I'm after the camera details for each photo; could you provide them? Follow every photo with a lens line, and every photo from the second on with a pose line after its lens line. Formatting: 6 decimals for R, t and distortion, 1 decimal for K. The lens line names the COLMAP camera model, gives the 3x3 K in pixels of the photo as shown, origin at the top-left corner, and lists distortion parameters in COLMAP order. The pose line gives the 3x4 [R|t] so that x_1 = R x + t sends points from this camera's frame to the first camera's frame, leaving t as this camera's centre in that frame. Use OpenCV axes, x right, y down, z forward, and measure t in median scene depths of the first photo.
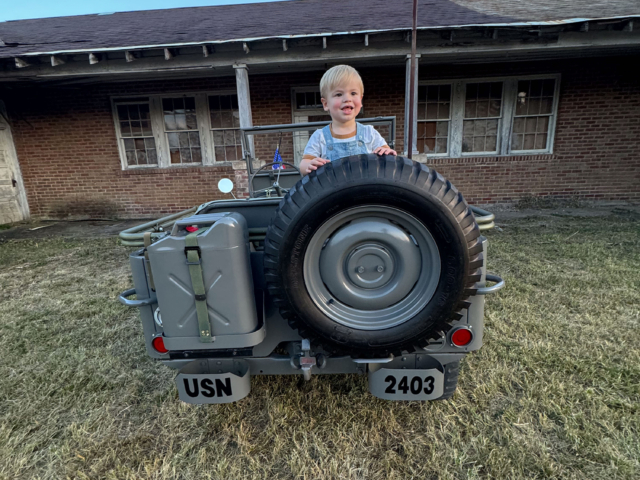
lens RADIAL K [[340.9, 0, 320.0], [0, 340.9, 240.0], [0, 0, 1]] dist [0.000888, -0.001505]
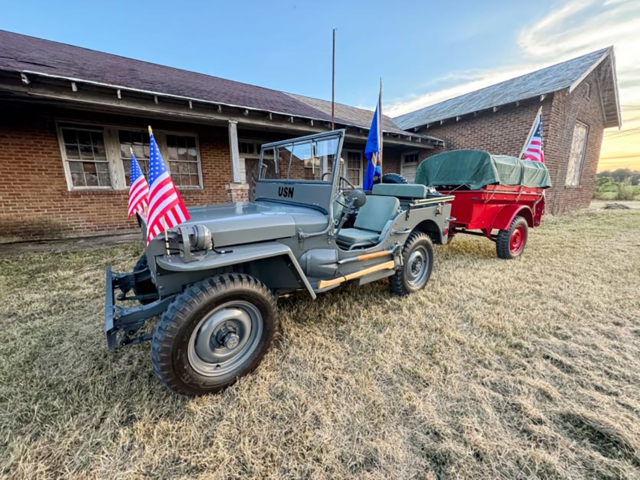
lens RADIAL K [[254.9, 0, 320.0], [0, 254.9, 240.0], [0, 0, 1]] dist [0.000260, -0.000012]
pose [[0.796979, -0.089070, 0.597404, -0.465565], [0.128941, 0.991357, -0.024210, 0.064462], [-0.590084, 0.096325, 0.801575, -0.063626]]
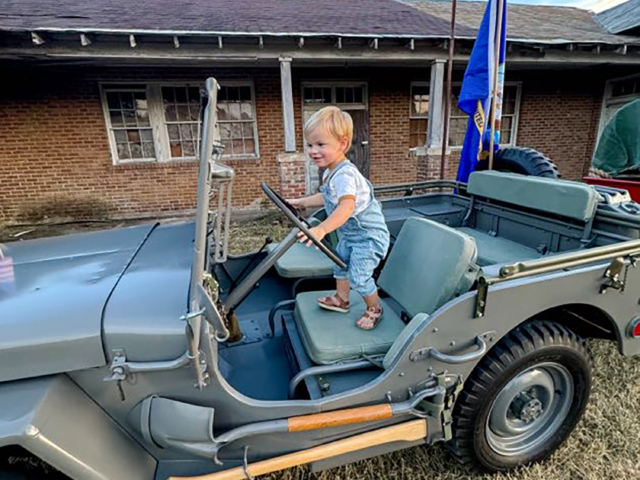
lens RADIAL K [[340.9, 0, 320.0], [0, 340.9, 240.0], [0, 0, 1]] dist [0.000888, -0.001505]
pose [[0.967187, -0.063714, 0.245947, -0.299207], [0.060977, 0.997963, 0.018737, 0.009468], [-0.246639, -0.003125, 0.969102, -0.006311]]
